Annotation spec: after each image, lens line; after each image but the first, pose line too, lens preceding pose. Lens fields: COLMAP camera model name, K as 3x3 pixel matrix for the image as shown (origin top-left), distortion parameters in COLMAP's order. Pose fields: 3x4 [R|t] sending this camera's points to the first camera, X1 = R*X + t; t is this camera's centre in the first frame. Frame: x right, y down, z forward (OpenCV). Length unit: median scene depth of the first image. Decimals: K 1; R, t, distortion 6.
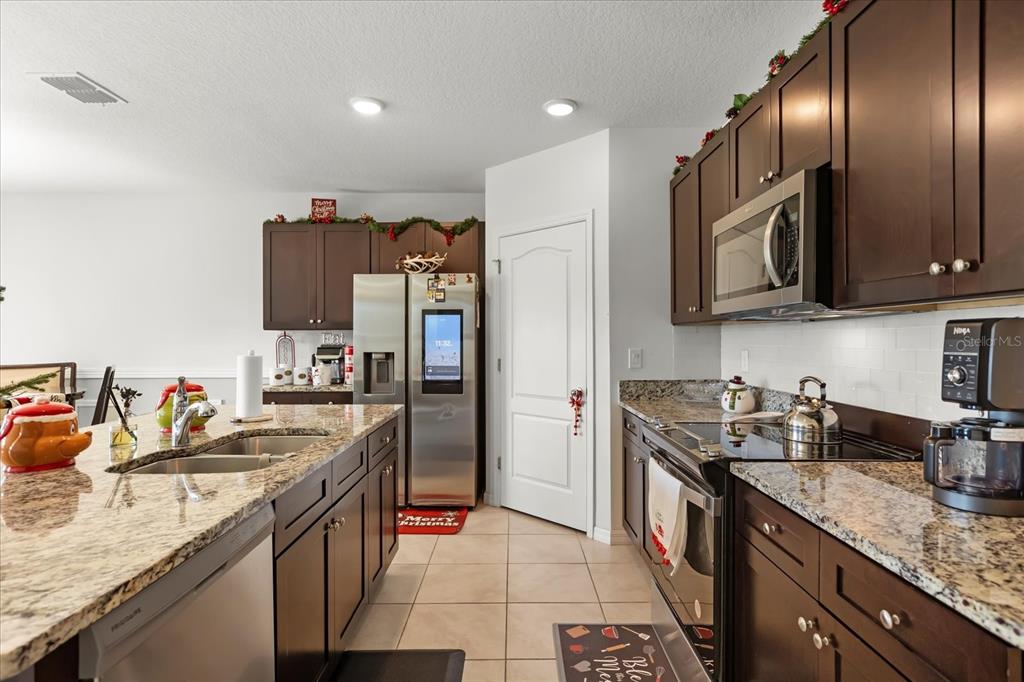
lens RADIAL K [[529.8, 0, 512.0], [0, 529.8, 341.0], [0, 0, 1]] dist [0.003456, 0.000483]
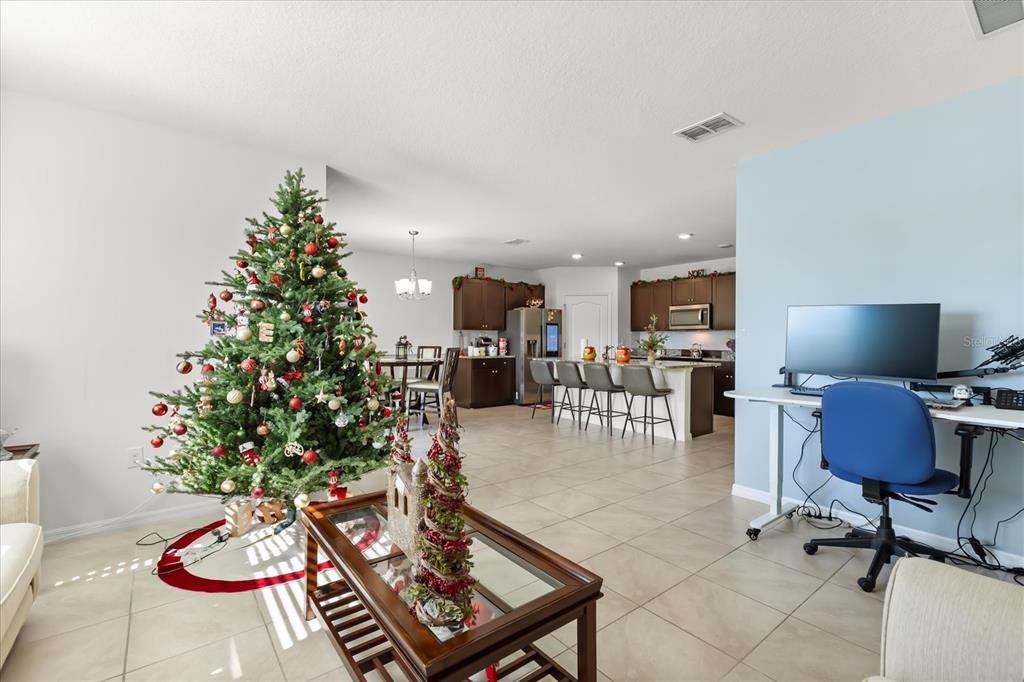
lens RADIAL K [[454.3, 0, 512.0], [0, 454.3, 341.0], [0, 0, 1]] dist [-0.000923, -0.000021]
pose [[0.786404, 0.001970, 0.617709, -1.608880], [-0.002093, 0.999998, -0.000525, 0.026803], [-0.617709, -0.000880, 0.786406, -0.580539]]
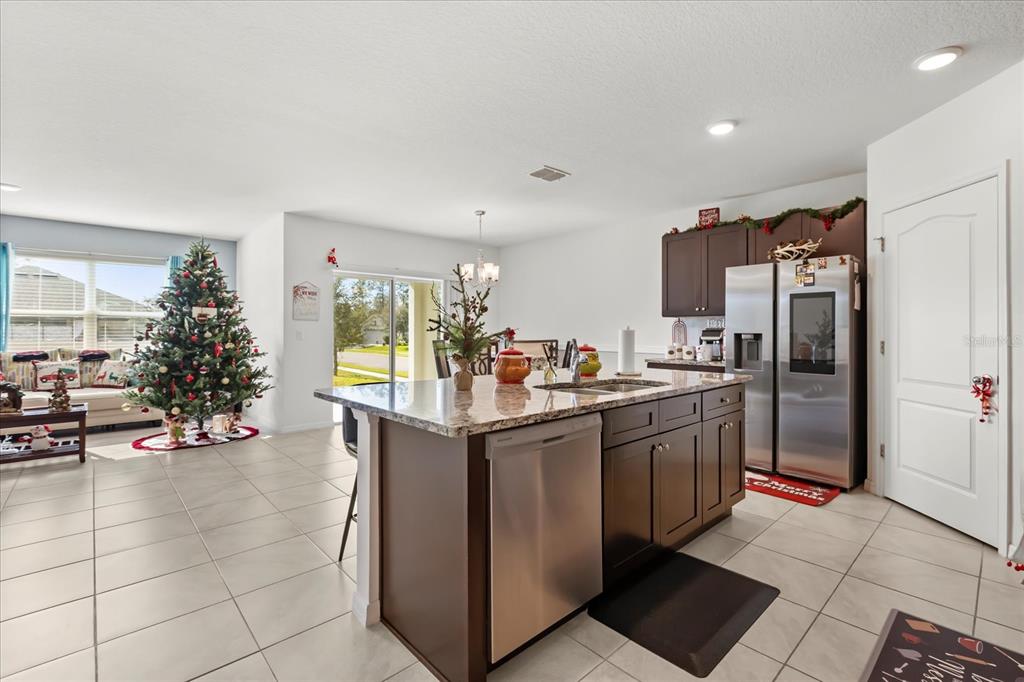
lens RADIAL K [[454.8, 0, 517.4], [0, 454.8, 330.4], [0, 0, 1]] dist [0.001240, -0.000022]
pose [[0.678909, 0.001075, -0.734222, 0.134387], [-0.006806, 0.999965, -0.004830, 0.023135], [0.734191, 0.008276, 0.678892, -0.038149]]
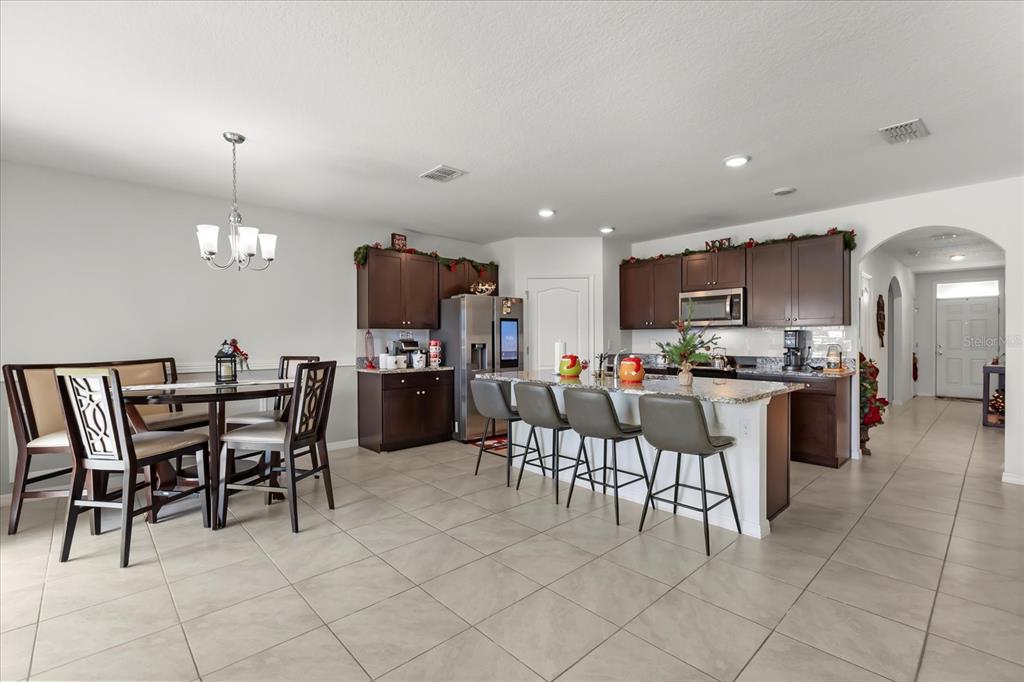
lens RADIAL K [[454.3, 0, 512.0], [0, 454.3, 341.0], [0, 0, 1]] dist [-0.000923, -0.000021]
pose [[0.730331, -0.003178, 0.683086, -1.118780], [0.005177, 0.999986, -0.000883, 0.015469], [-0.683073, 0.004181, 0.730338, -0.075977]]
